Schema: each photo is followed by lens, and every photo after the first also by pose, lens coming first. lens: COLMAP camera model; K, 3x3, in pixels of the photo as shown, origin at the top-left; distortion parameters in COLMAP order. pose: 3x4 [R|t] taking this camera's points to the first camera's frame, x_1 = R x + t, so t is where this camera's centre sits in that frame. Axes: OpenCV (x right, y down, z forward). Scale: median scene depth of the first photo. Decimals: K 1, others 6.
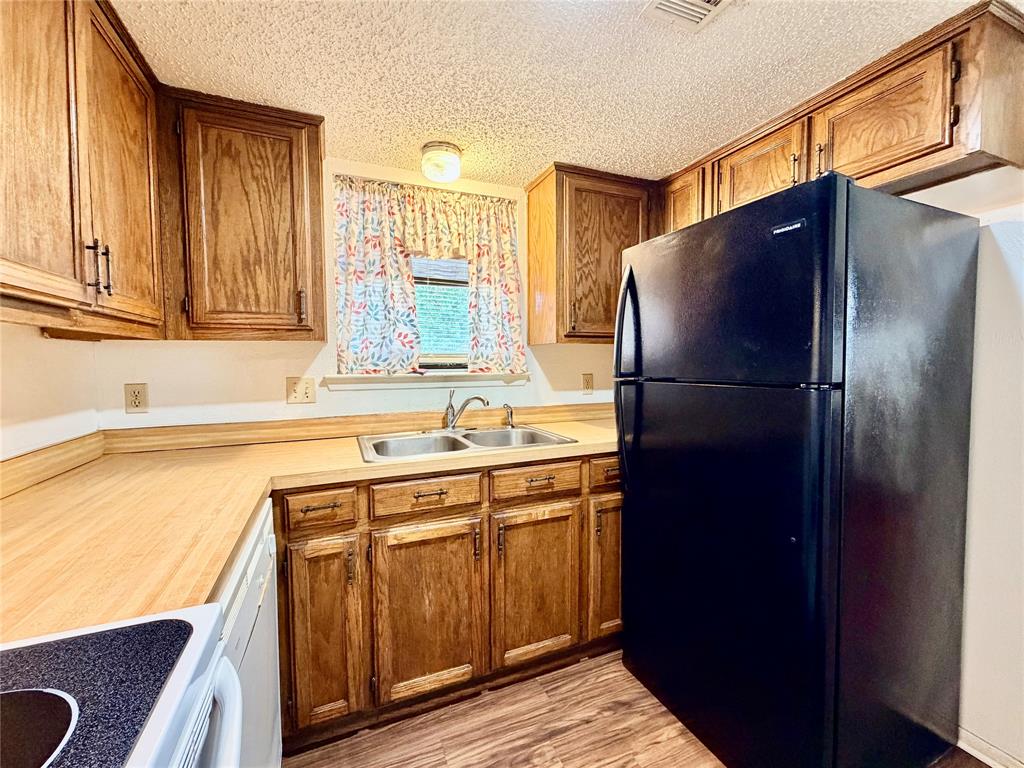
lens RADIAL K [[419.1, 0, 510.5], [0, 419.1, 381.3], [0, 0, 1]] dist [-0.002151, 0.001101]
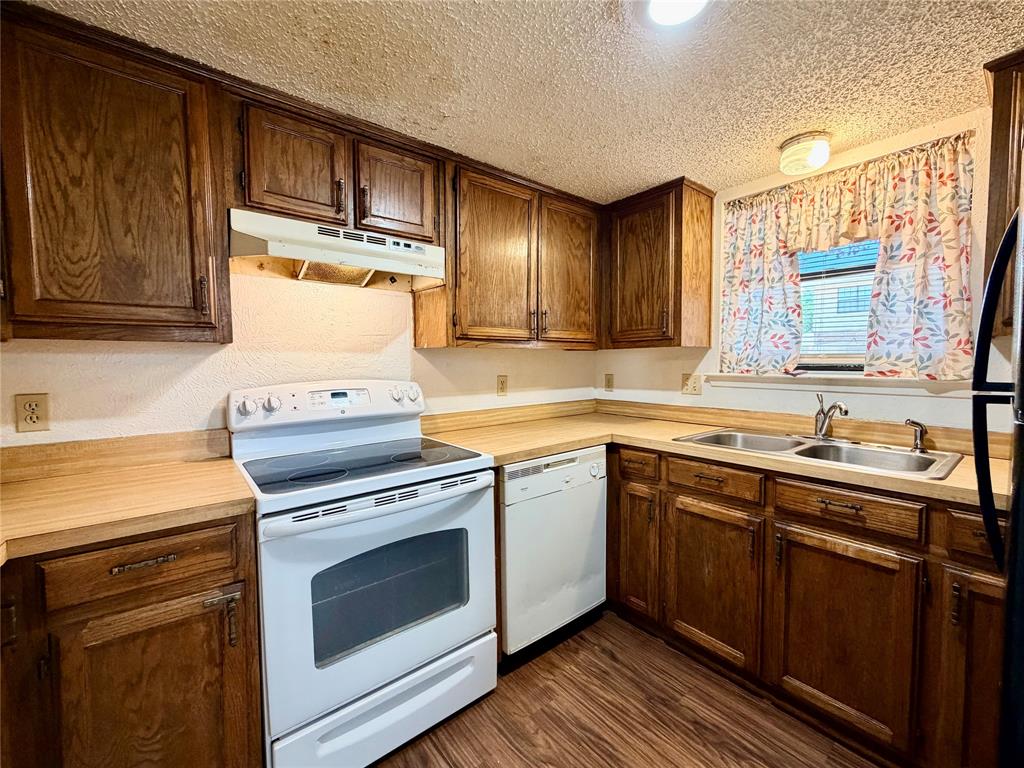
lens RADIAL K [[419.1, 0, 516.7], [0, 419.1, 381.2], [0, 0, 1]] dist [-0.002151, 0.001101]
pose [[0.288780, 0.049998, -0.956089, 0.642725], [-0.044242, 0.998266, 0.038840, -0.015813], [0.956373, 0.031083, 0.290491, 0.127208]]
